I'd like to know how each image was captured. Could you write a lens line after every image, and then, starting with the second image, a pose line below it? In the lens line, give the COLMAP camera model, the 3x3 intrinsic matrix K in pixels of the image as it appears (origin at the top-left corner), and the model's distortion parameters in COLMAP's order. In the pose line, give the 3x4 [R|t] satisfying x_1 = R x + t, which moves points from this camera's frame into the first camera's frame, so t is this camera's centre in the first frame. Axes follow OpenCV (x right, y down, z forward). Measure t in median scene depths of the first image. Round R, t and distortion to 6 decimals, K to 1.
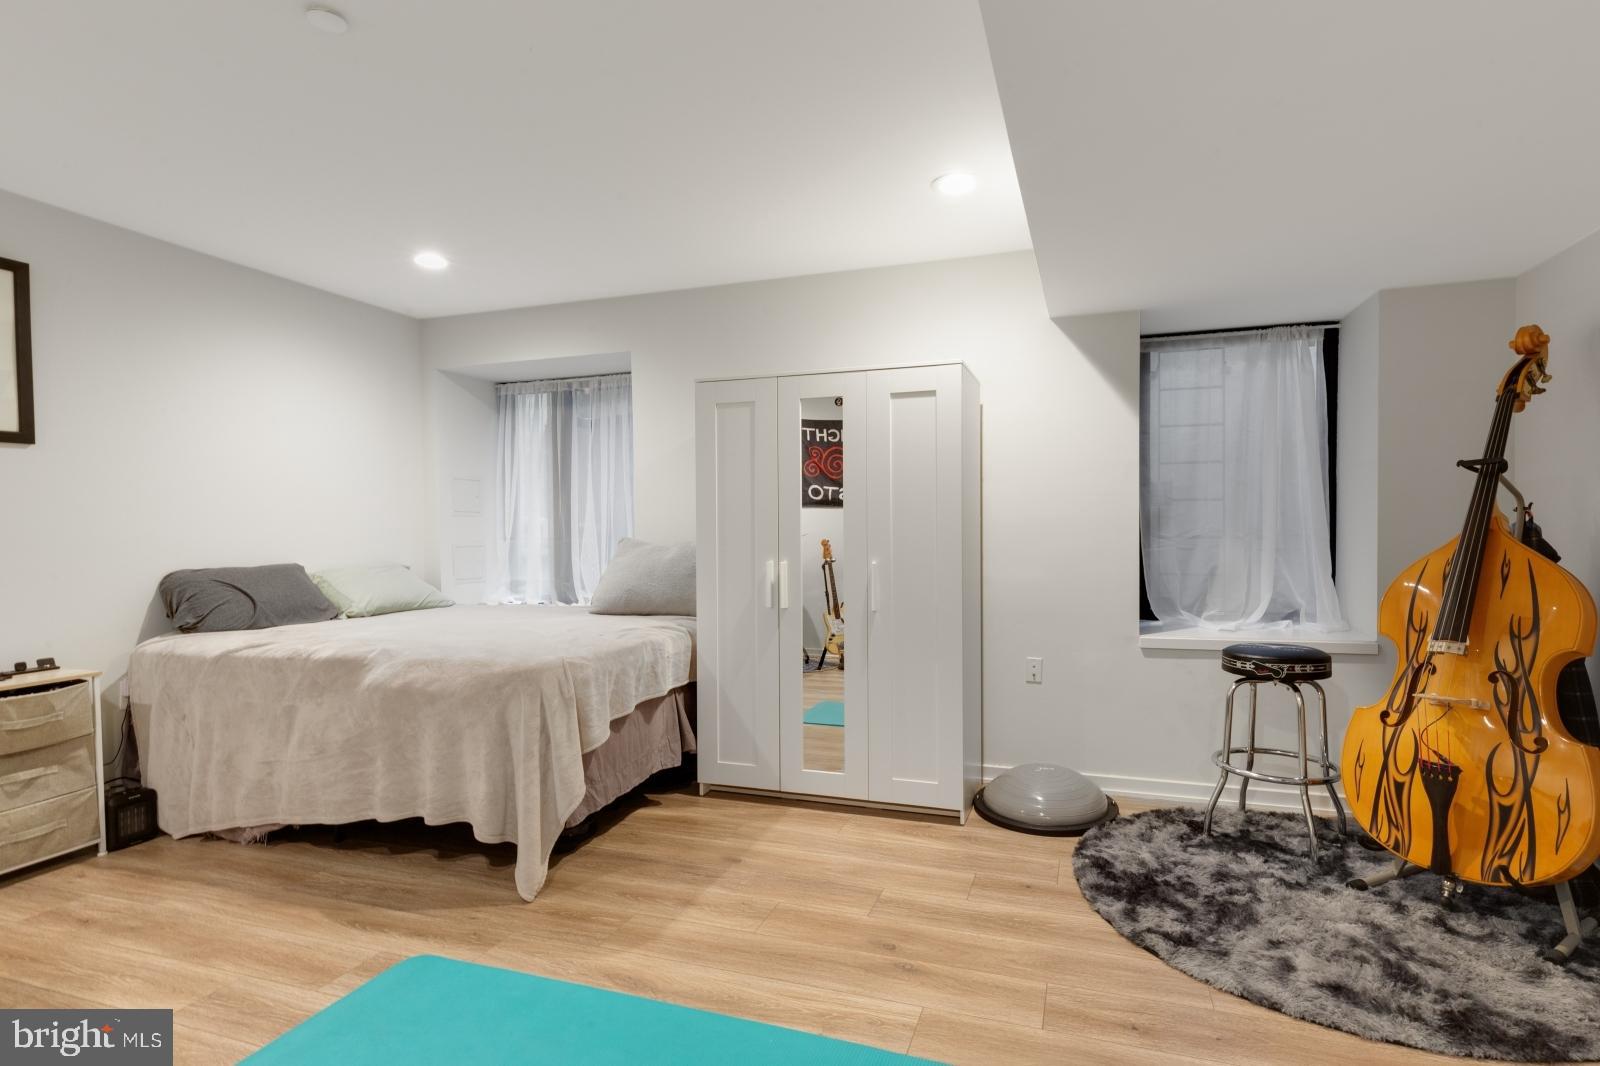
lens RADIAL K [[744.6, 0, 833.3], [0, 744.6, 536.2], [0, 0, 1]] dist [0.002651, 0.000148]
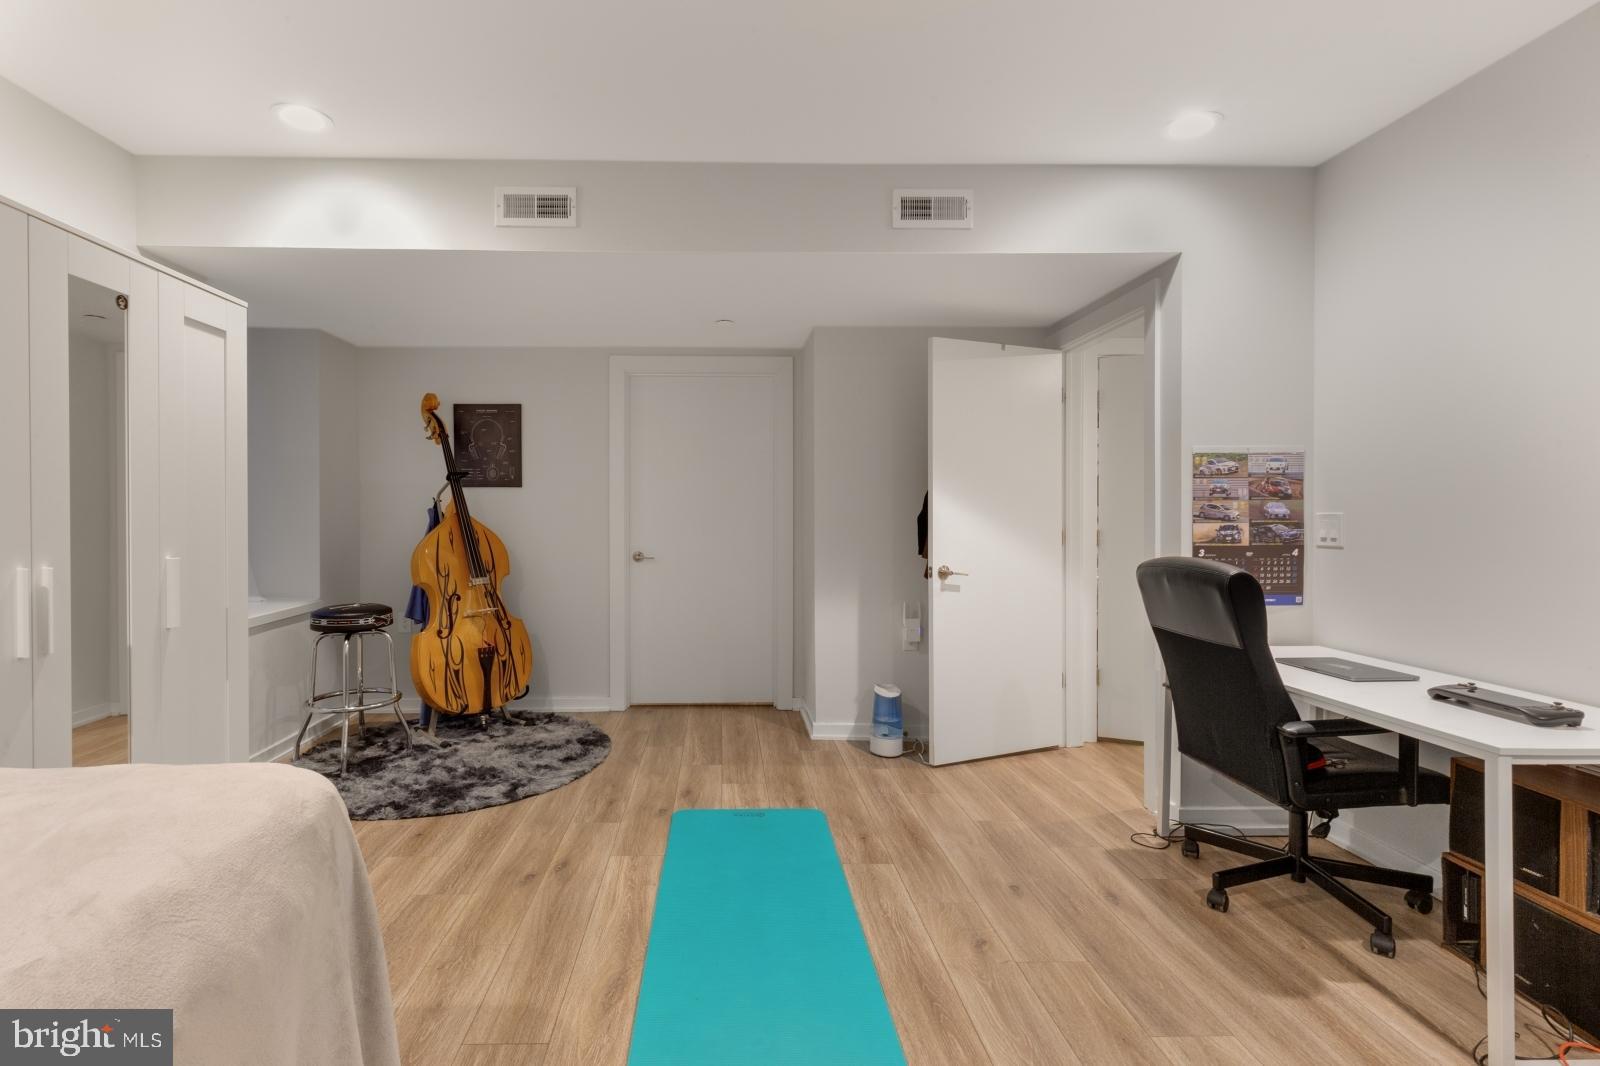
lens RADIAL K [[775.5, 0, 755.7], [0, 775.5, 519.0], [0, 0, 1]] dist [0.000390, -0.000133]
pose [[-0.338046, -0.000699, 0.941129, -0.869829], [0.011600, 0.999921, 0.004909, 0.003526], [-0.941058, 0.012577, -0.338011, 0.806439]]
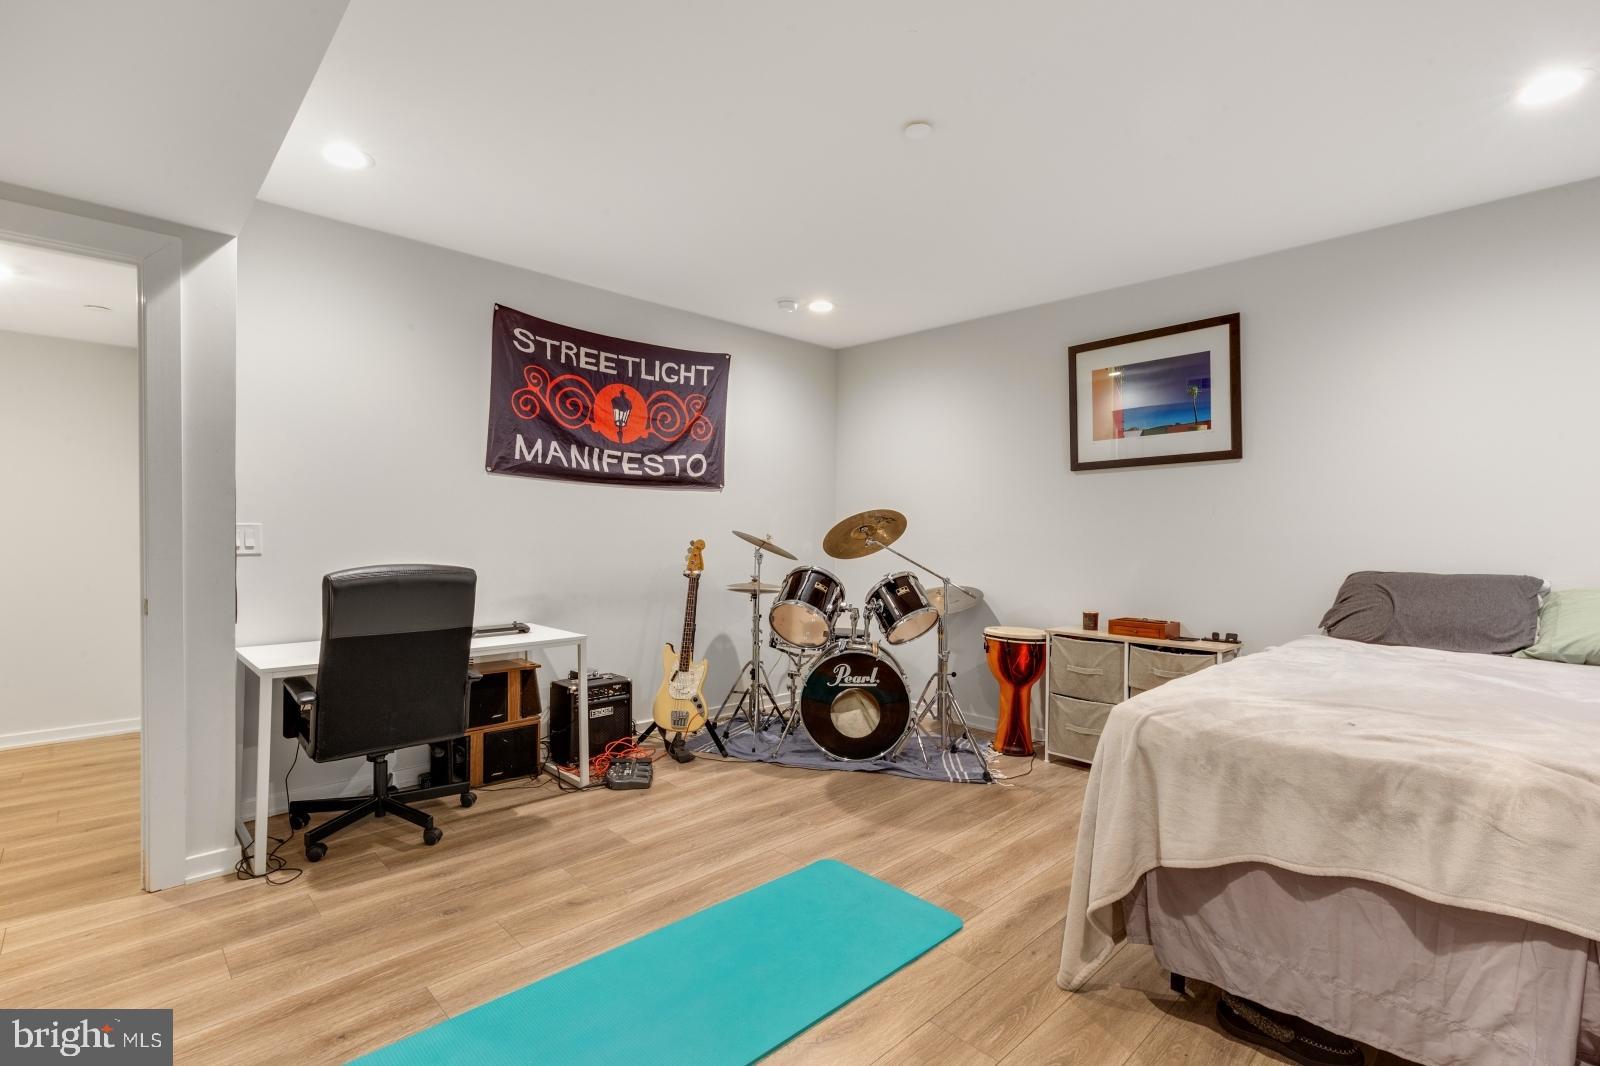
lens RADIAL K [[749.5, 0, 769.0], [0, 749.5, 527.9], [0, 0, 1]] dist [0.001392, -0.000610]
pose [[-0.490663, 0.000274, -0.871350, 0.389826], [-0.013115, 0.999884, 0.007700, -0.008617], [0.871251, 0.015206, -0.490602, 0.948497]]
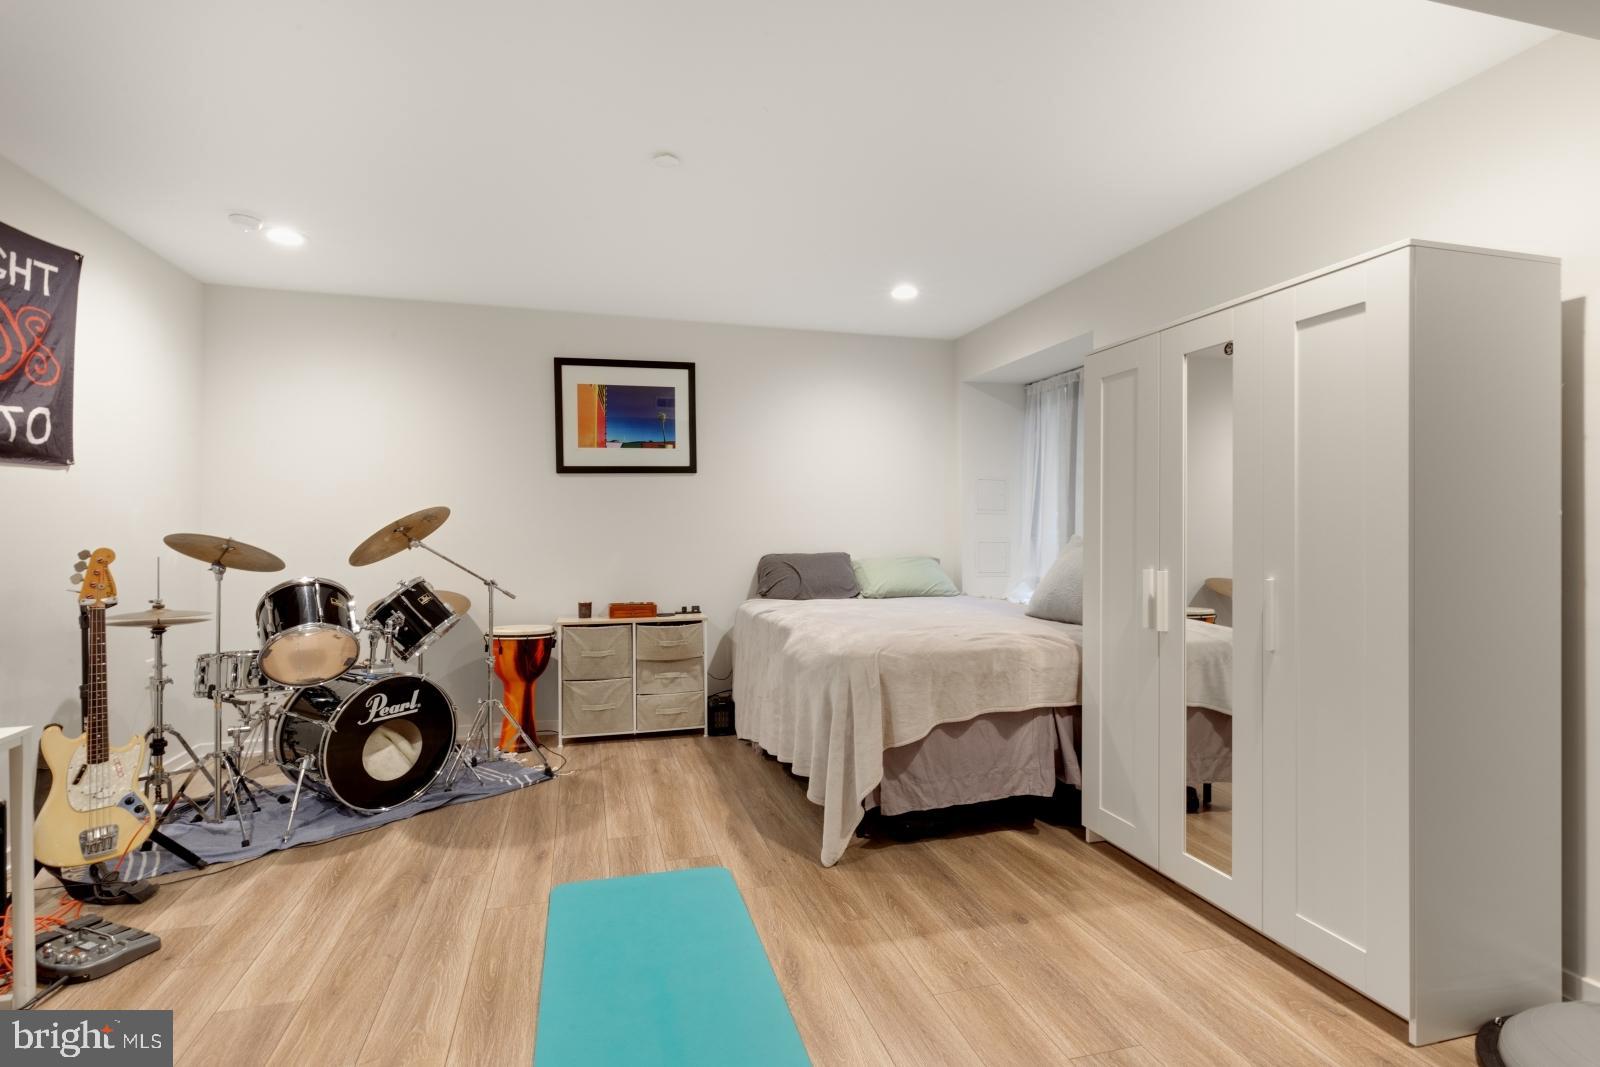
lens RADIAL K [[748.7, 0, 803.5], [0, 748.7, 517.6], [0, 0, 1]] dist [0.001866, -0.000614]
pose [[0.554664, -0.005740, -0.832055, 0.419257], [-0.010363, 0.999851, -0.013806, -0.006404], [0.832010, 0.016280, 0.554522, 0.299660]]
